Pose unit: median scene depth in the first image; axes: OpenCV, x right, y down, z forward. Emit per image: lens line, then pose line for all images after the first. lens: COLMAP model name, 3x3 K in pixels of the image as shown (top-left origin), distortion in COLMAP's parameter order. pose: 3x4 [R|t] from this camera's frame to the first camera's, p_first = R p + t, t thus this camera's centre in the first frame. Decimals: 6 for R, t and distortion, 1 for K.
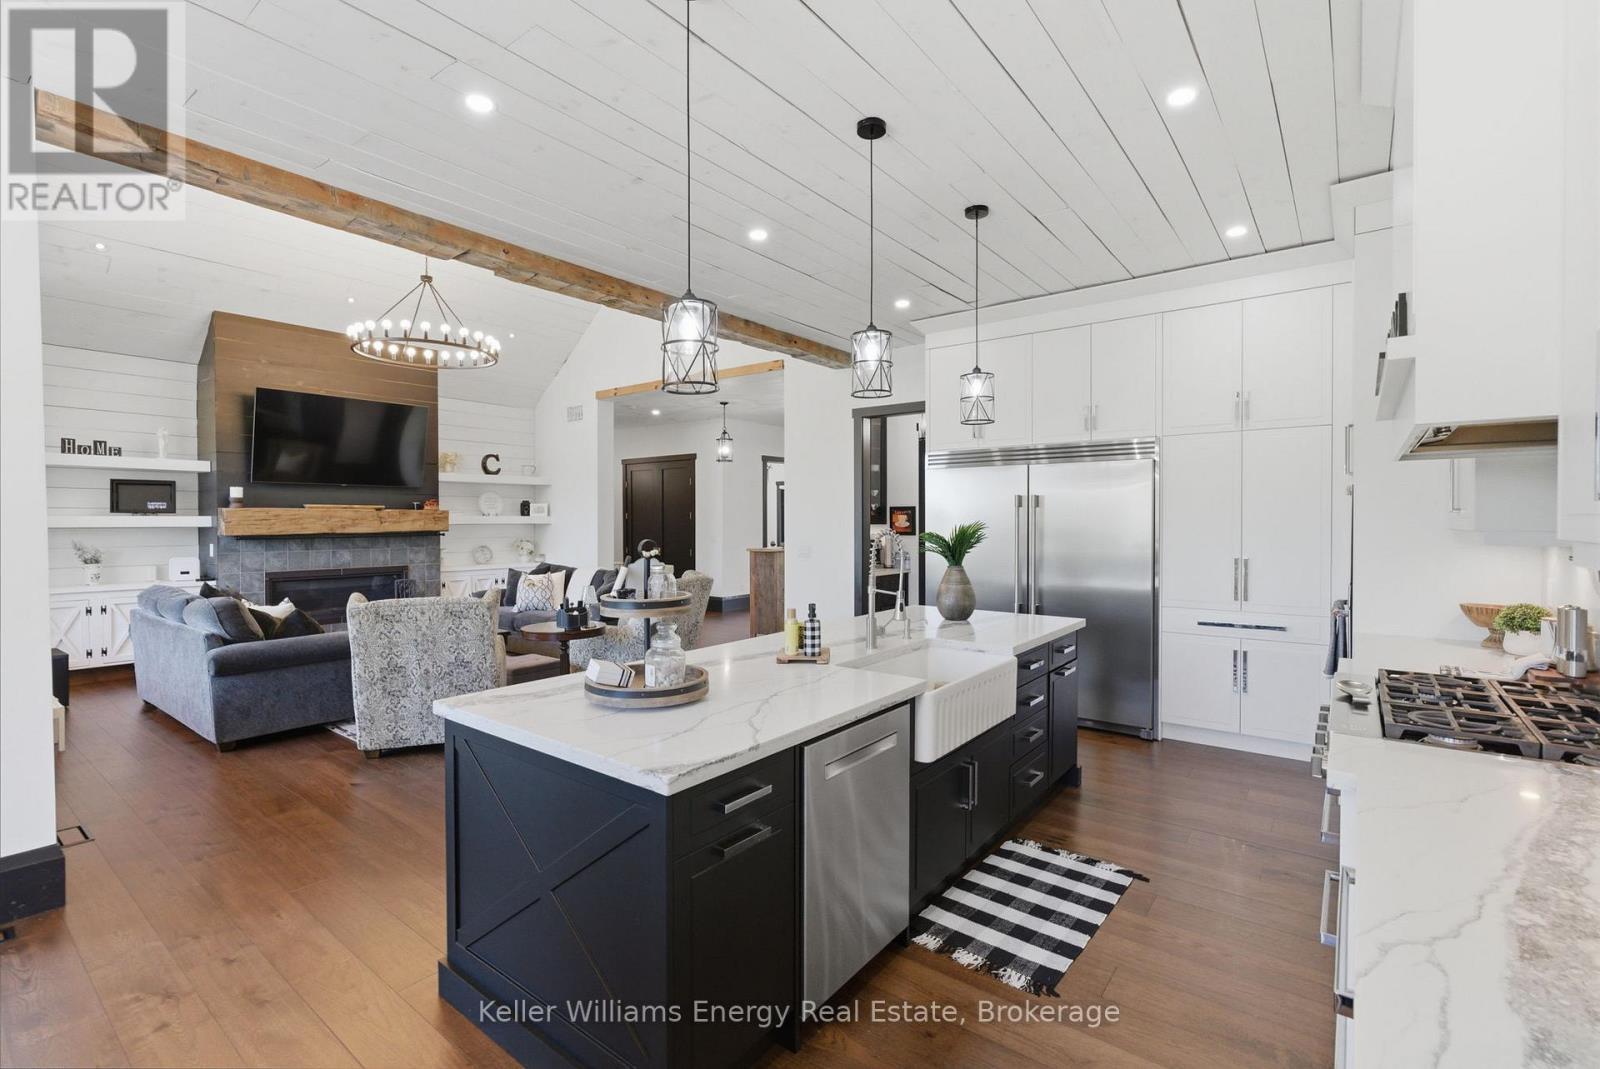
lens RADIAL K [[725.2, 0, 797.9], [0, 725.2, 534.5], [0, 0, 1]] dist [-0.003997, 0.002420]
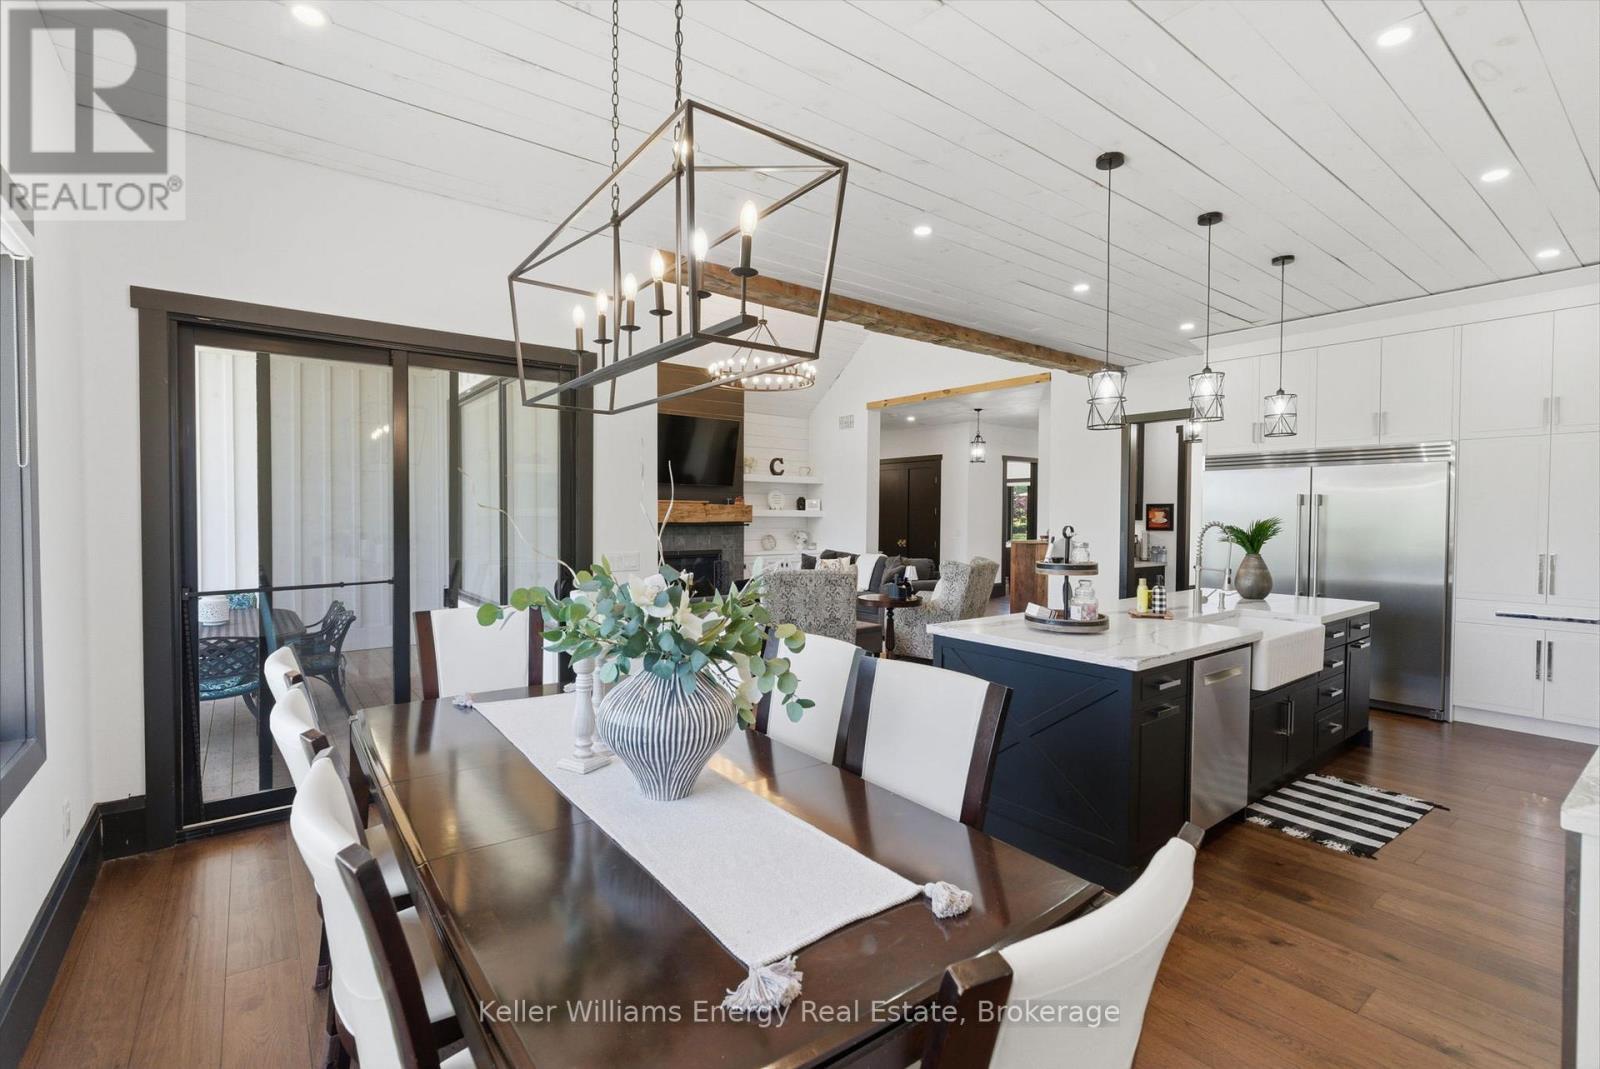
lens RADIAL K [[725.2, 0, 800.3], [0, 725.2, 534.3], [0, 0, 1]] dist [-0.003997, 0.002420]
pose [[0.967718, 0.015605, -0.251553, -0.178527], [-0.014242, 0.999872, 0.007240, 0.010645], [0.251634, -0.003424, 0.967816, -0.298845]]
